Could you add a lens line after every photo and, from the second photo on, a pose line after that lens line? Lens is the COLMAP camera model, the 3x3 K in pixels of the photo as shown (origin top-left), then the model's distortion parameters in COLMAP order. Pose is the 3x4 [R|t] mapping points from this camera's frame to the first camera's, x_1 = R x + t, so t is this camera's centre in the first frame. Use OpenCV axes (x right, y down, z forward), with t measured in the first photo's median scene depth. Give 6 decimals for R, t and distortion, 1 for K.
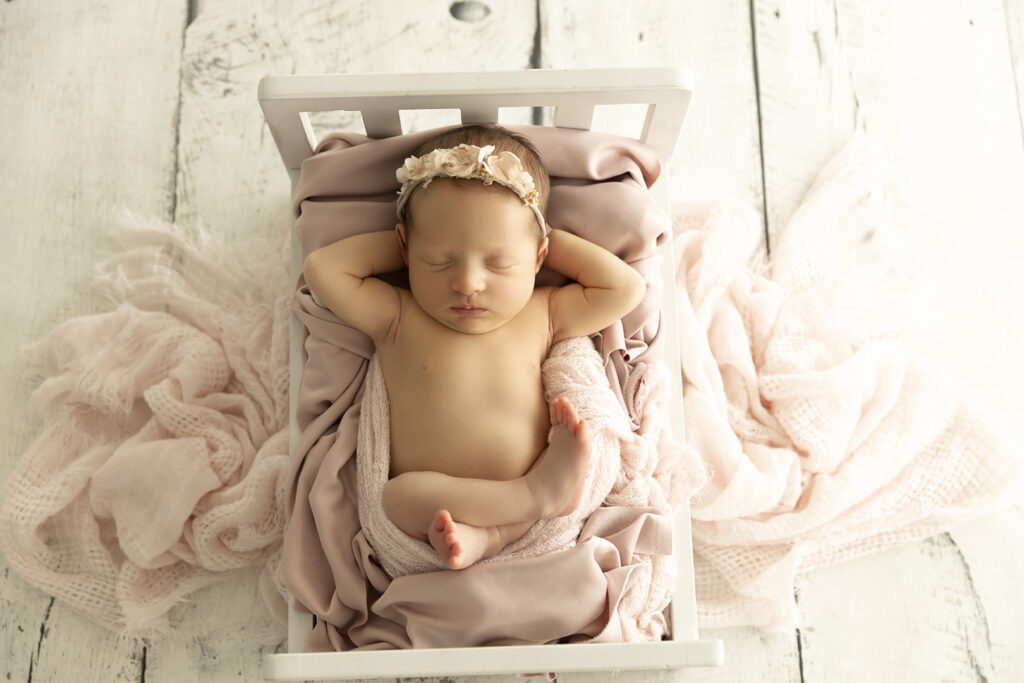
lens RADIAL K [[1438.0, 0, 512.0], [0, 1438.0, 341.5], [0, 0, 1]] dist [0.024873, 0.032672]
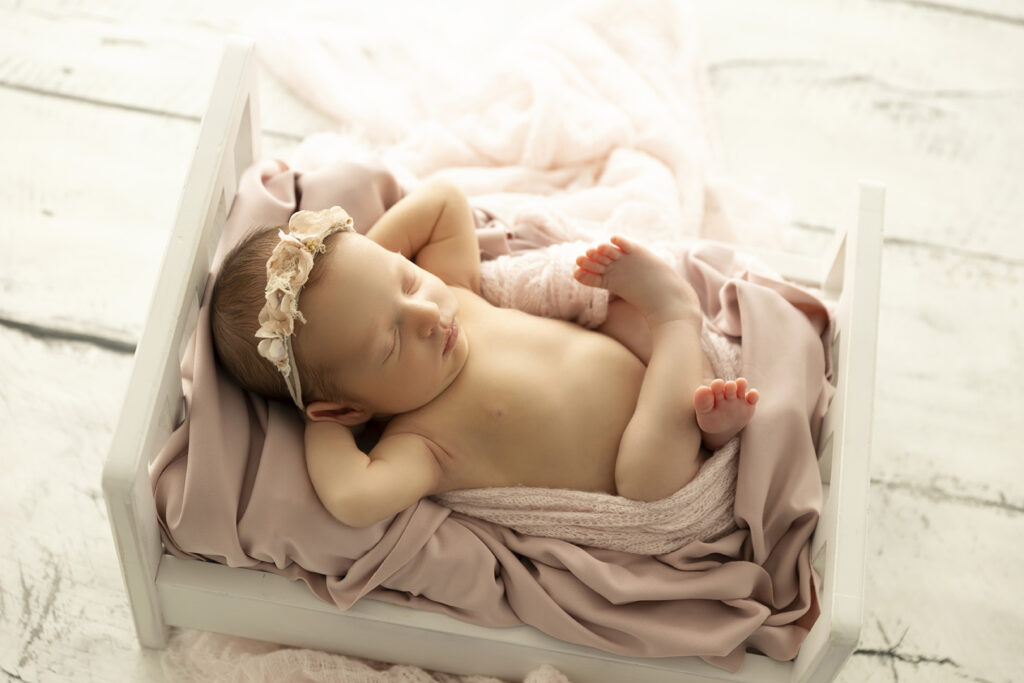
lens RADIAL K [[2058.4, 0, 512.0], [0, 2058.4, 341.5], [0, 0, 1]] dist [-0.016922, -0.062911]
pose [[0.163693, -0.837269, 0.521714, -0.622703], [0.929248, 0.308422, 0.203408, -0.220823], [-0.331215, 0.451505, 0.828516, 0.019439]]
